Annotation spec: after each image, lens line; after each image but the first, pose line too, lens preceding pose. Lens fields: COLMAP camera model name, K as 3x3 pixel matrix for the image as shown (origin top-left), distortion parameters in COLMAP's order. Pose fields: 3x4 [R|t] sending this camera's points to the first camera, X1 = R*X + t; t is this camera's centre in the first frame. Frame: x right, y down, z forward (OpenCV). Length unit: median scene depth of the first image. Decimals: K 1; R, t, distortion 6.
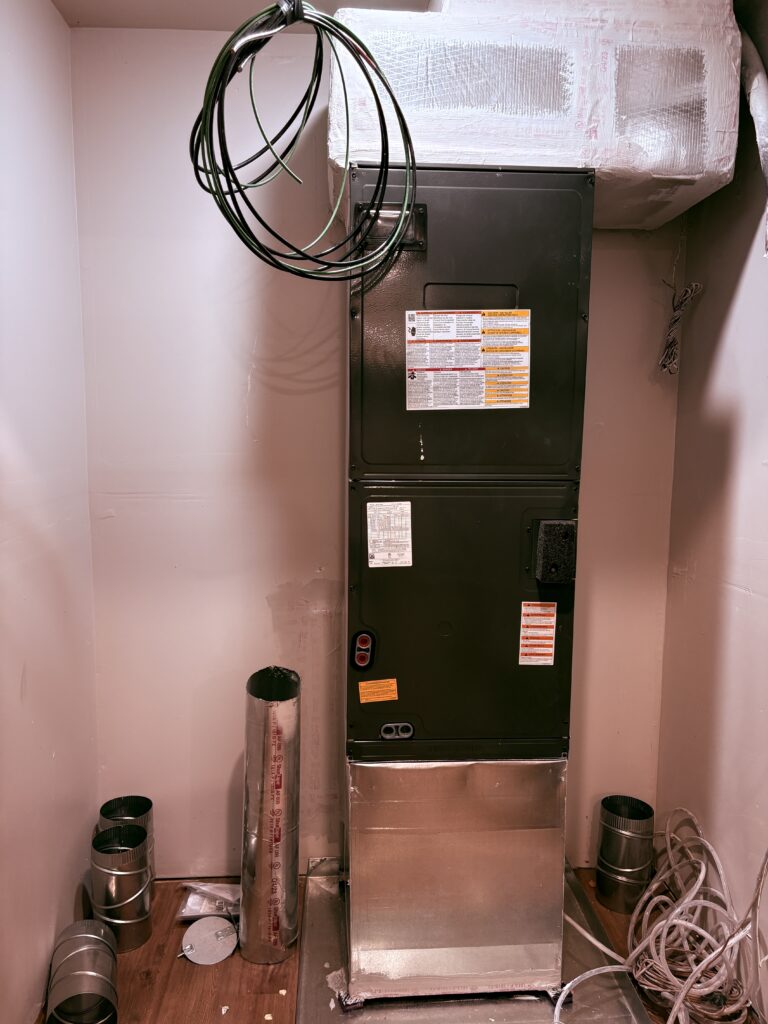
lens RADIAL K [[772.9, 0, 384.0], [0, 772.9, 512.0], [0, 0, 1]] dist [0.085973, -0.070116]
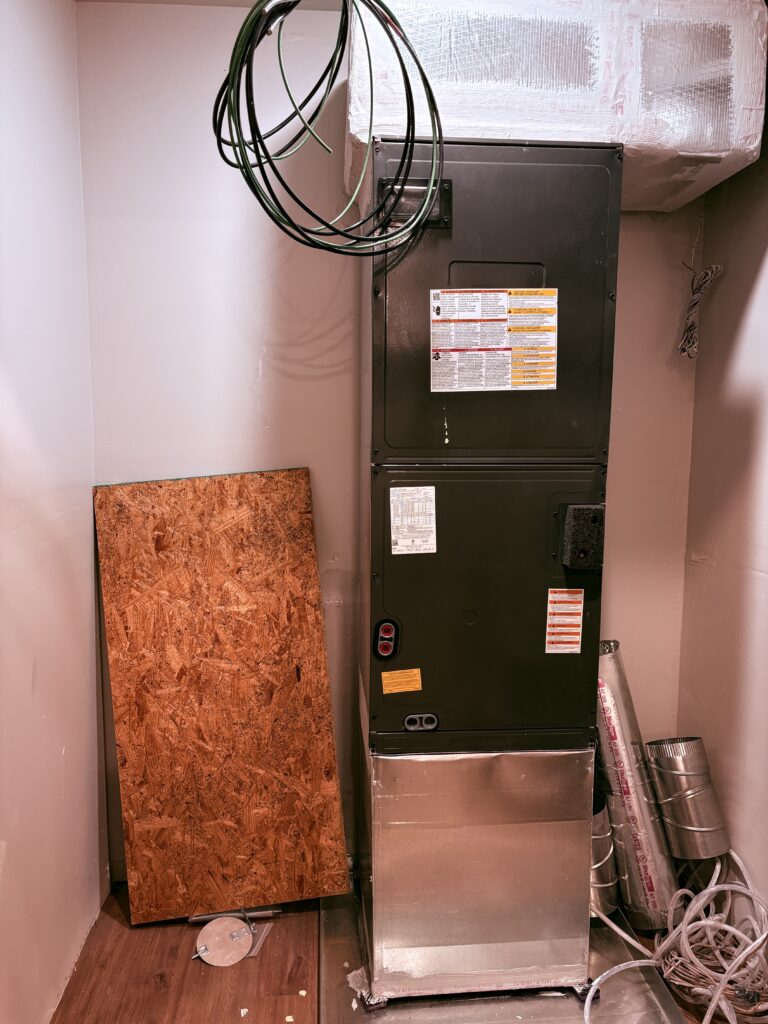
lens RADIAL K [[772.8, 0, 387.5], [0, 772.8, 507.2], [0, 0, 1]] dist [0.080842, -0.063496]
pose [[0.999760, -0.005422, 0.021224, -0.045860], [0.005486, 0.999981, -0.002967, 0.015429], [-0.021208, 0.003082, 0.999770, 0.028431]]
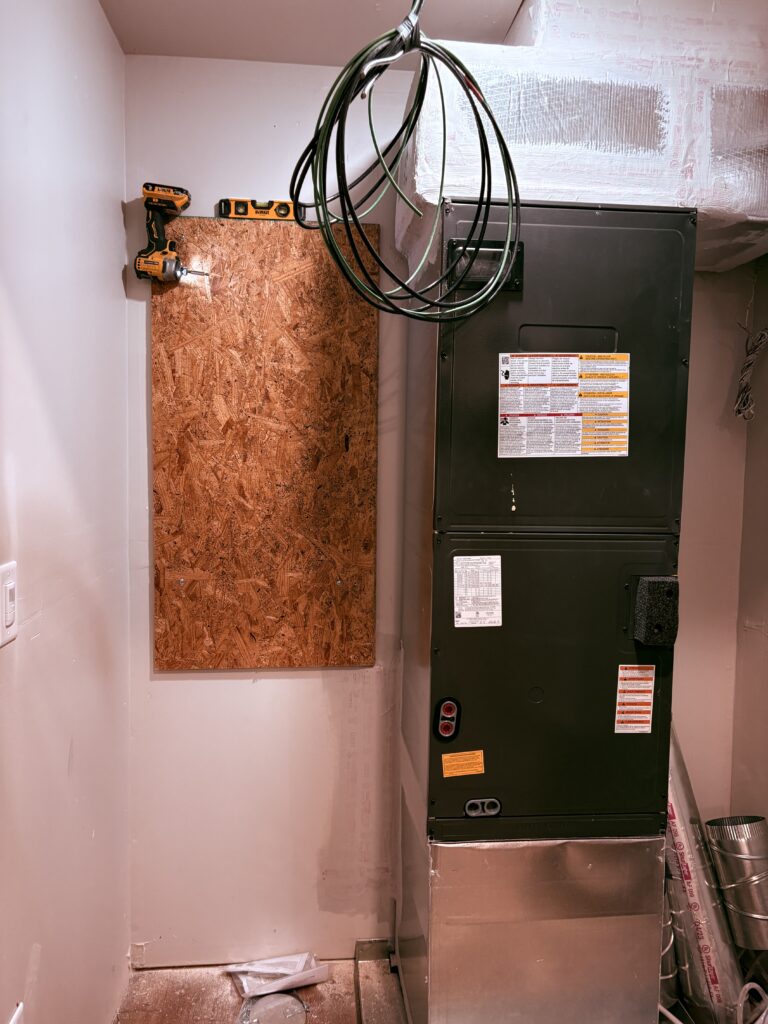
lens RADIAL K [[772.8, 0, 387.5], [0, 772.8, 507.2], [0, 0, 1]] dist [0.080842, -0.063496]
pose [[0.999162, 0.004917, 0.040628, -0.138658], [-0.002947, 0.998824, -0.048393, -0.026198], [-0.040818, 0.048233, 0.998002, 0.076226]]
